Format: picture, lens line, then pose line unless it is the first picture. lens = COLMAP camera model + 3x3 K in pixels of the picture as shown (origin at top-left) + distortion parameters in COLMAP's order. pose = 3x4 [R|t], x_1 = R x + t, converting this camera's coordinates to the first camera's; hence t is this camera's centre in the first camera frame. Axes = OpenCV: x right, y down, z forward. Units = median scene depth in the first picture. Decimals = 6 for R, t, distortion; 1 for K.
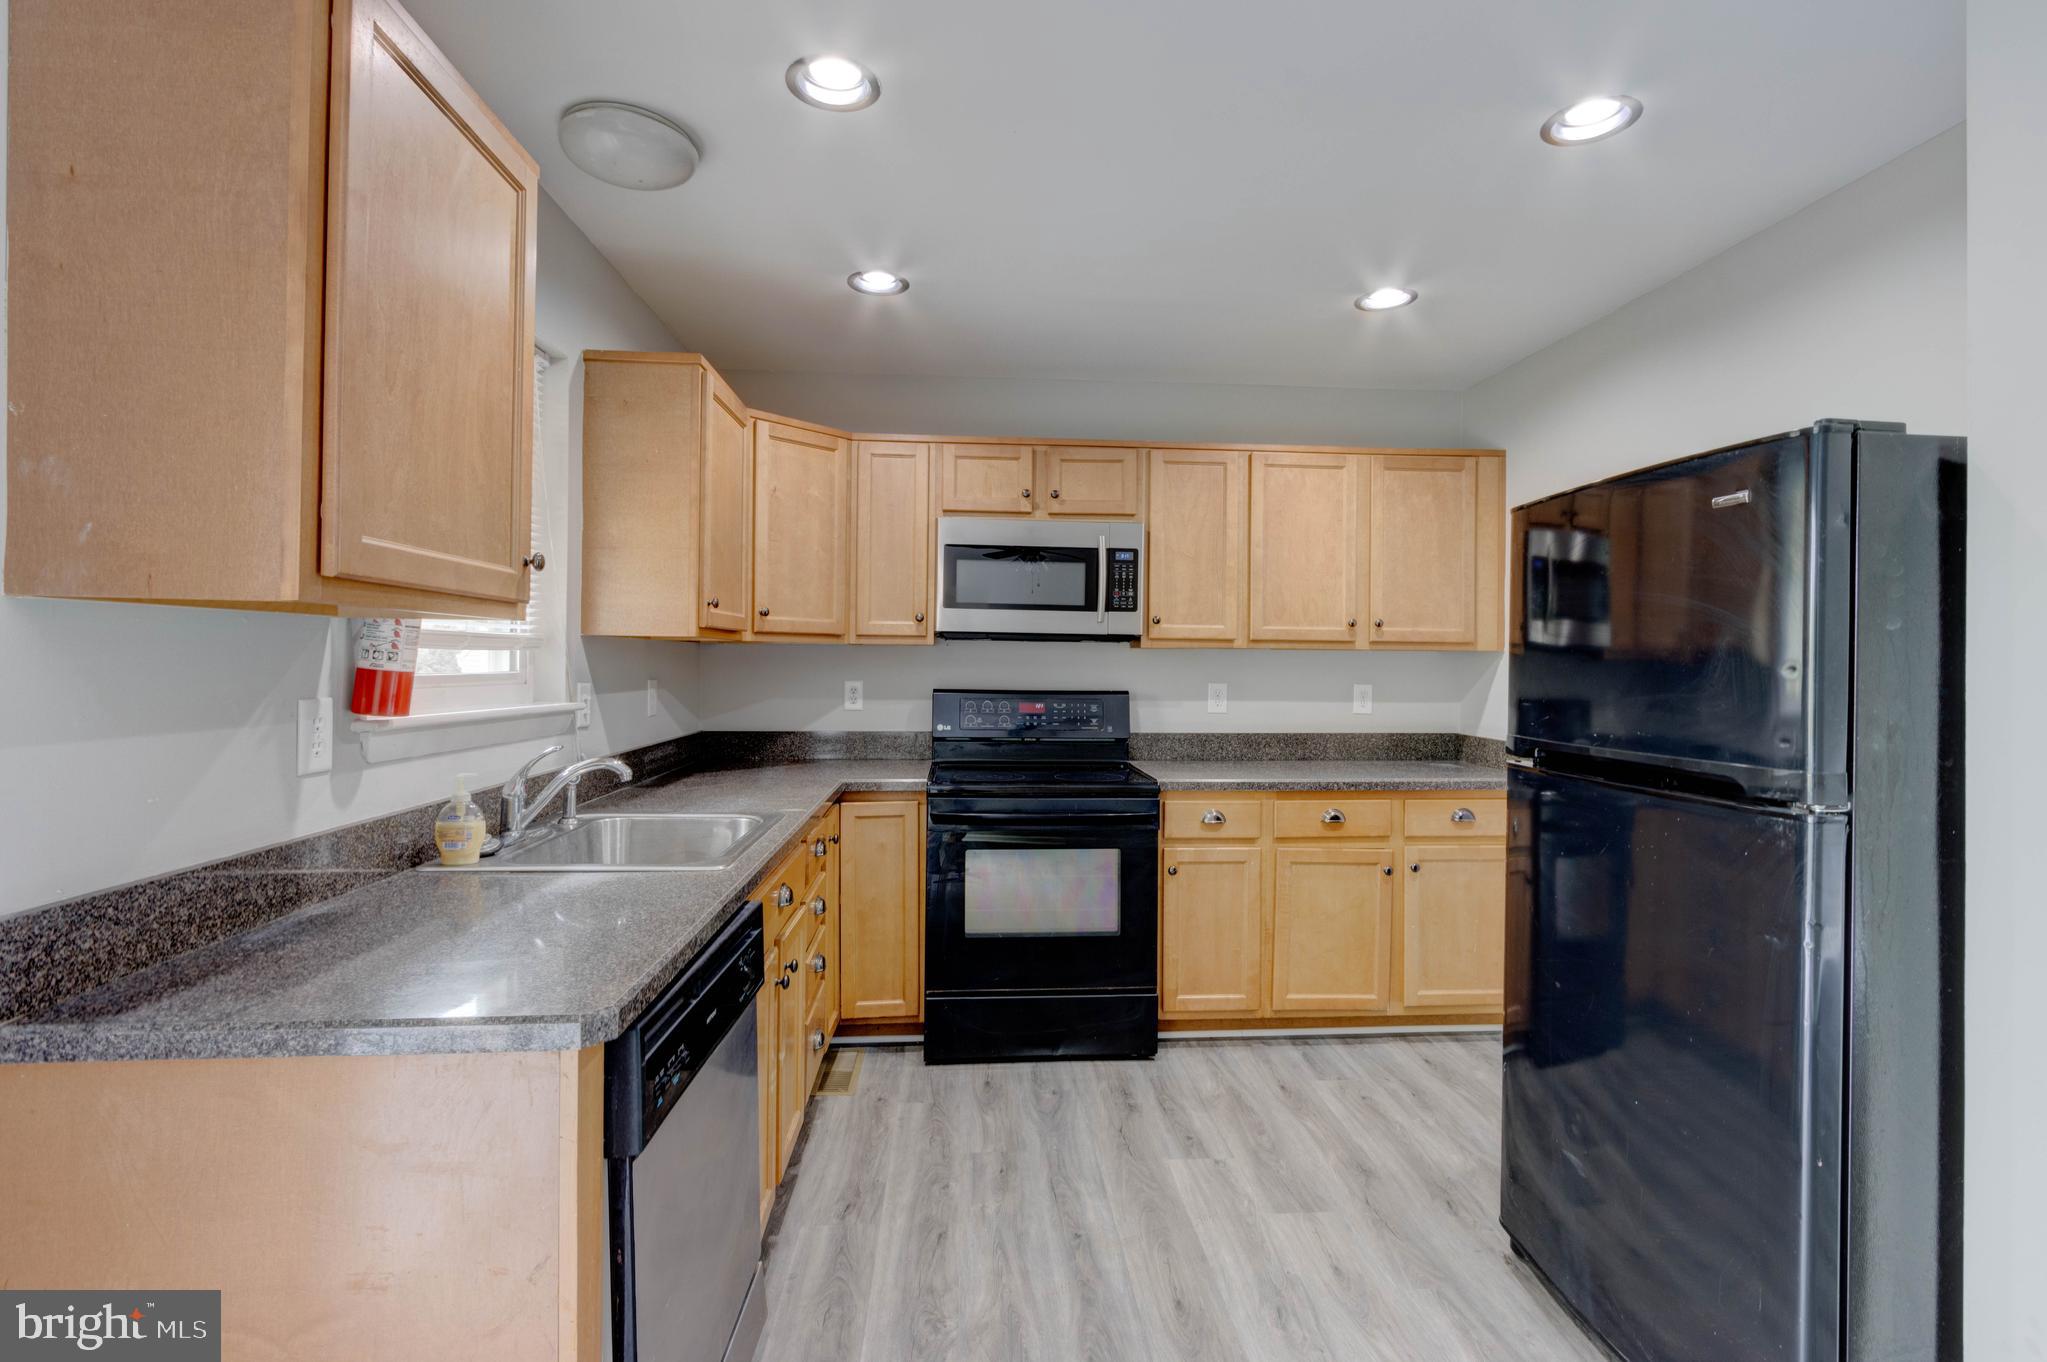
lens RADIAL K [[931.7, 0, 1032.0], [0, 931.7, 658.4], [0, 0, 1]] dist [0.003714, -0.002044]
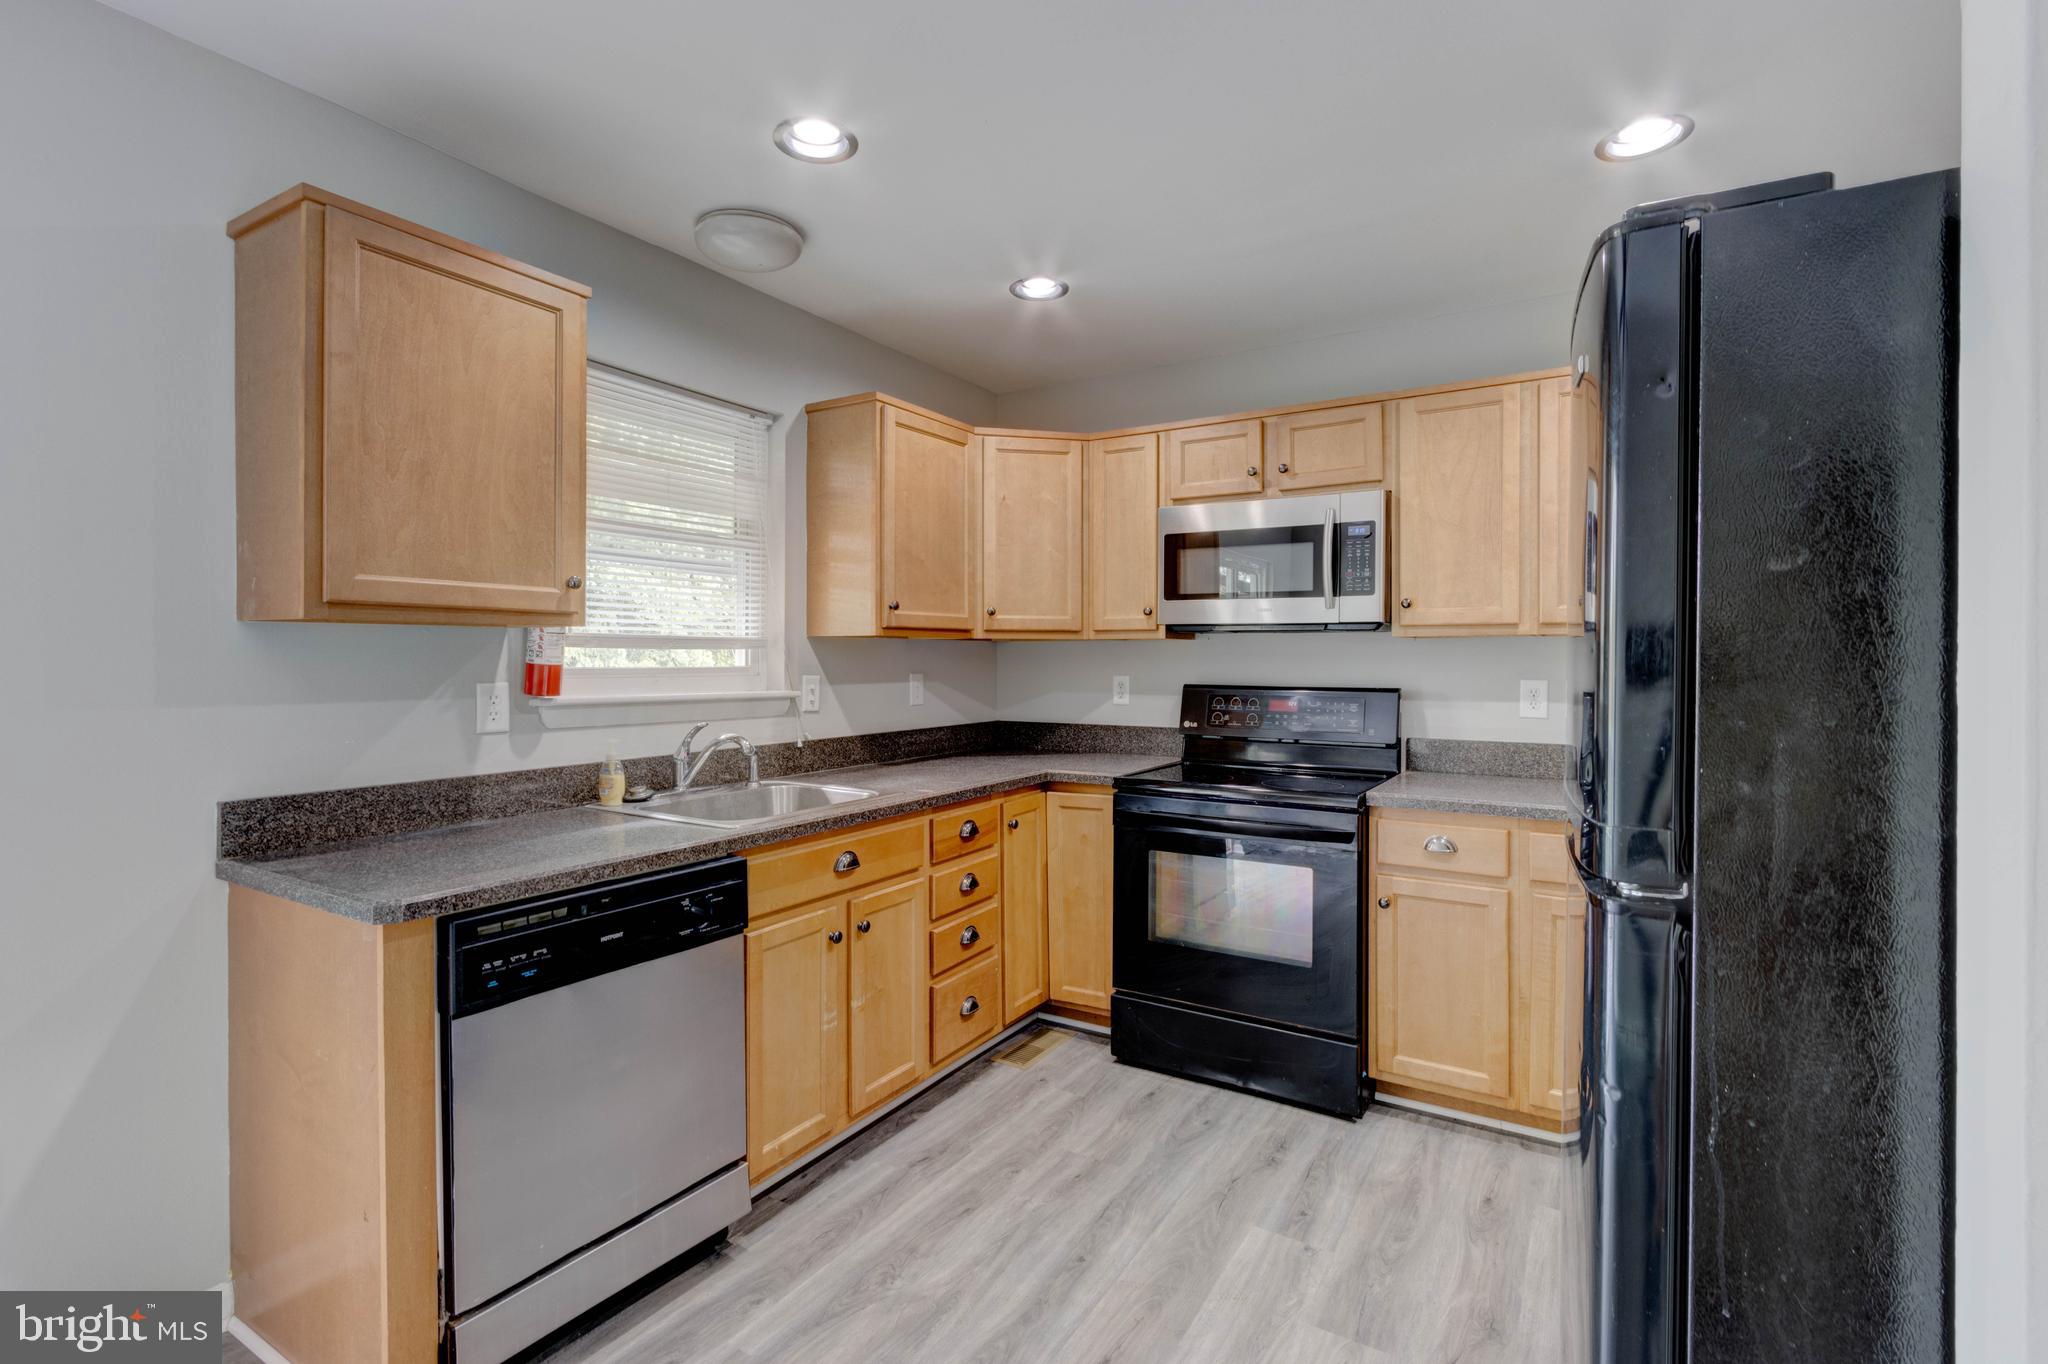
lens RADIAL K [[932.2, 0, 1033.7], [0, 932.2, 659.8], [0, 0, 1]] dist [0.003714, -0.002044]
pose [[0.812830, -0.007915, -0.582447, 0.413326], [0.009440, 0.999955, -0.000414, 0.007808], [0.582424, -0.005162, 0.812868, 0.150015]]
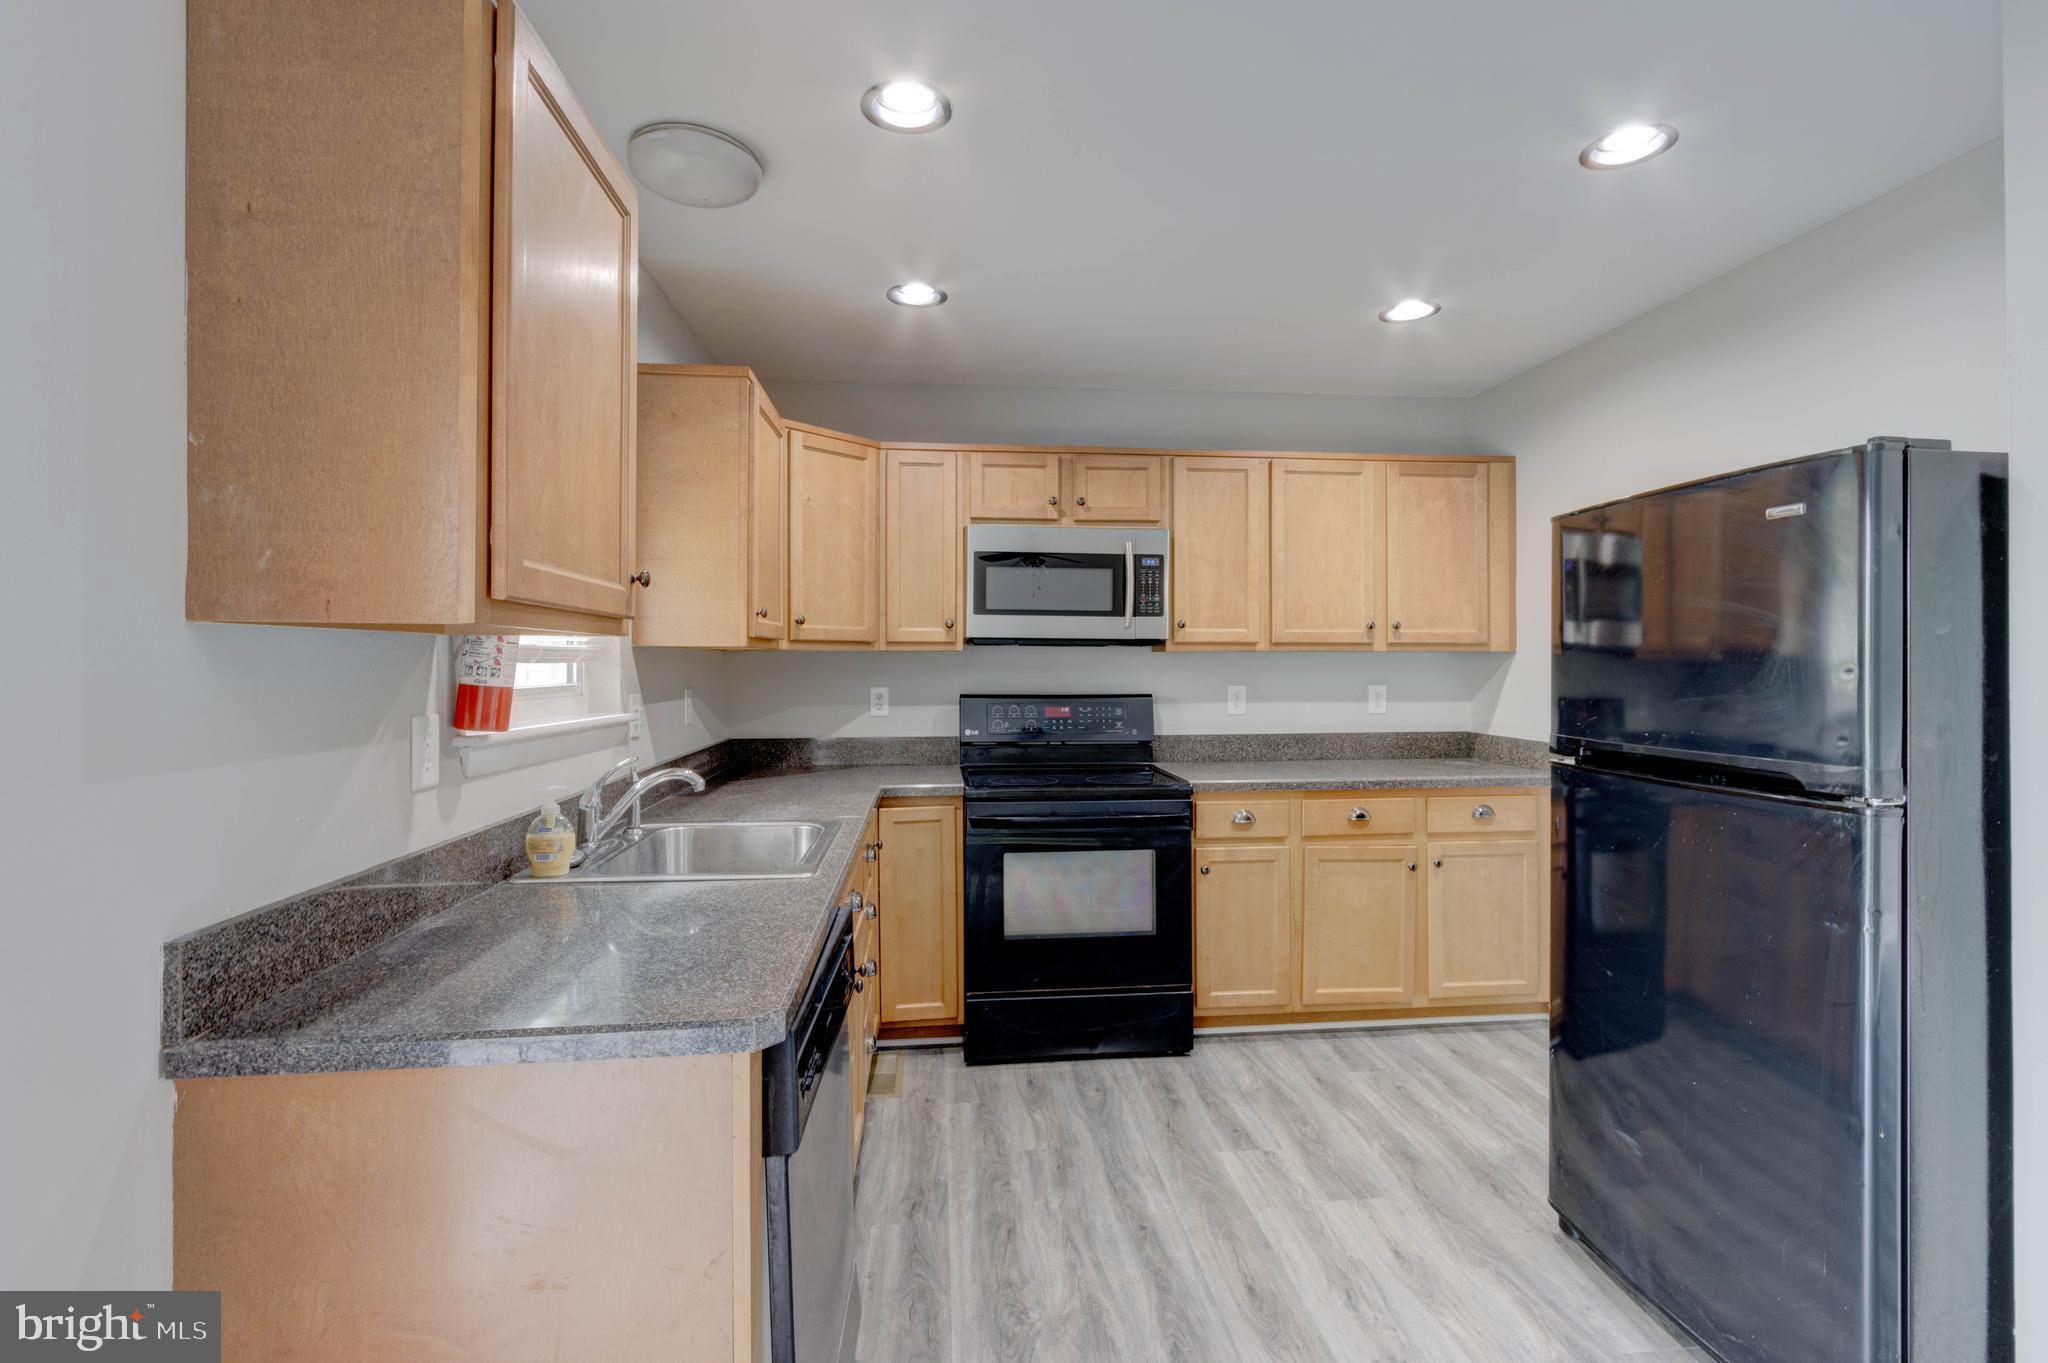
lens RADIAL K [[932.2, 0, 1033.0], [0, 932.2, 658.2], [0, 0, 1]] dist [0.003714, -0.002044]
pose [[0.999527, -0.010247, 0.028998, -0.069691], [0.010285, 0.999946, -0.001150, -0.005670], [-0.028984, 0.001448, 0.999579, -0.017800]]
